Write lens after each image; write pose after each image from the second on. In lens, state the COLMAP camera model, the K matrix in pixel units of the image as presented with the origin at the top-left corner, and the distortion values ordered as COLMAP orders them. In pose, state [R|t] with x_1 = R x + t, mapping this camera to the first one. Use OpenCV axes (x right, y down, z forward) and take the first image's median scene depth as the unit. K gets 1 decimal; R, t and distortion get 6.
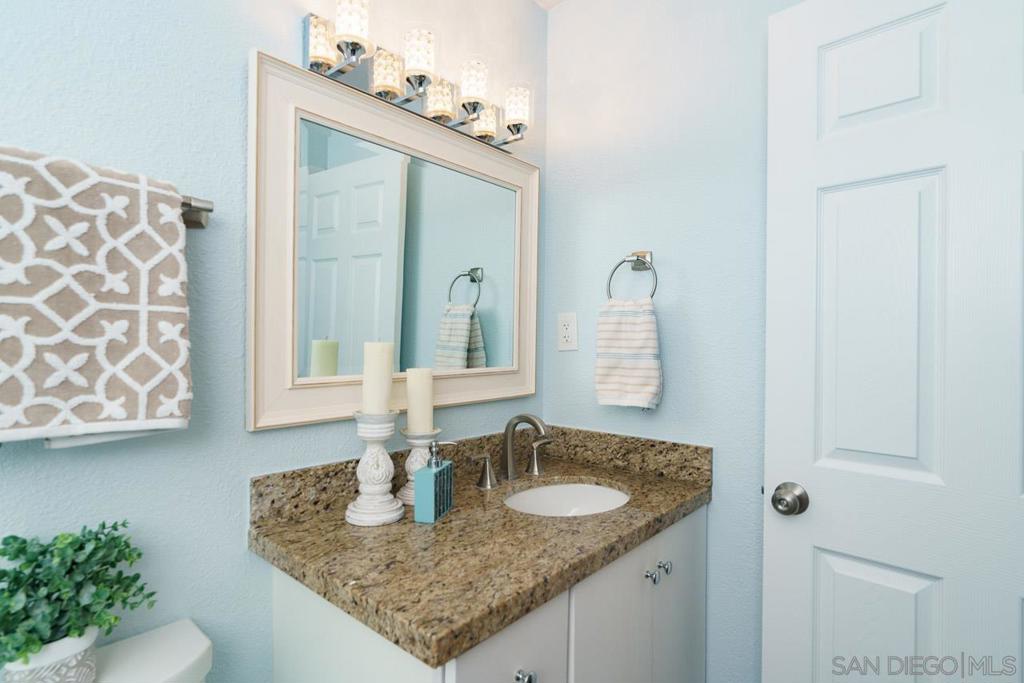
lens RADIAL K [[517.0, 0, 513.9], [0, 517.0, 335.1], [0, 0, 1]] dist [0.000043, 0.005170]
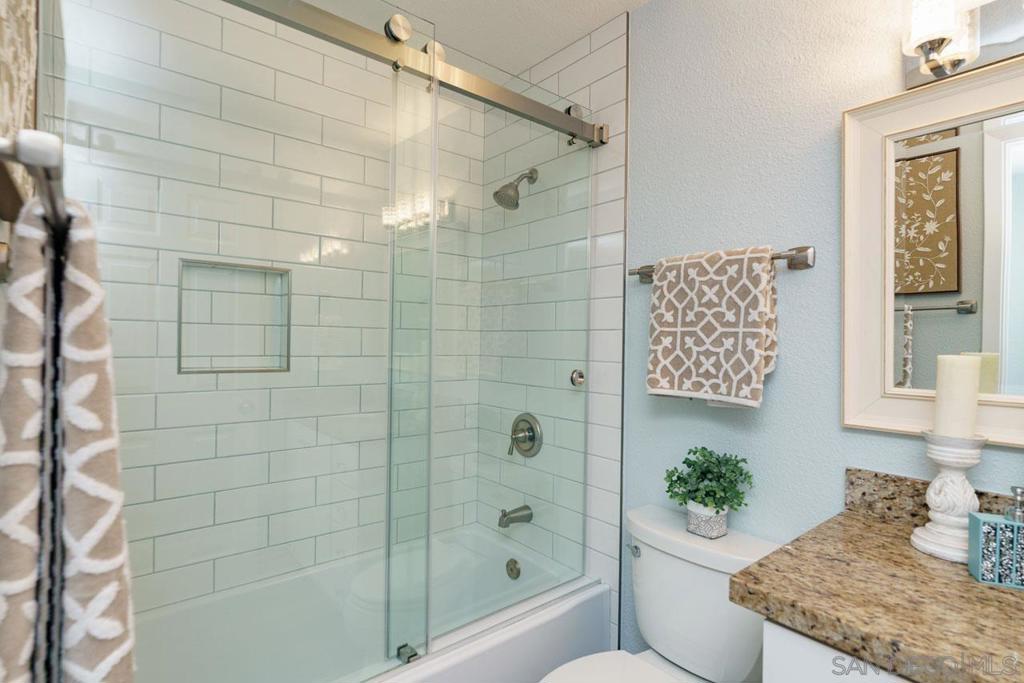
lens RADIAL K [[517.0, 0, 514.2], [0, 517.0, 342.1], [0, 0, 1]] dist [0.000043, 0.005170]
pose [[-0.165602, -0.007703, -0.986163, 1.050125], [-0.006392, 0.999957, -0.006738, 0.001939], [0.986172, 0.005187, -0.165644, 0.573211]]
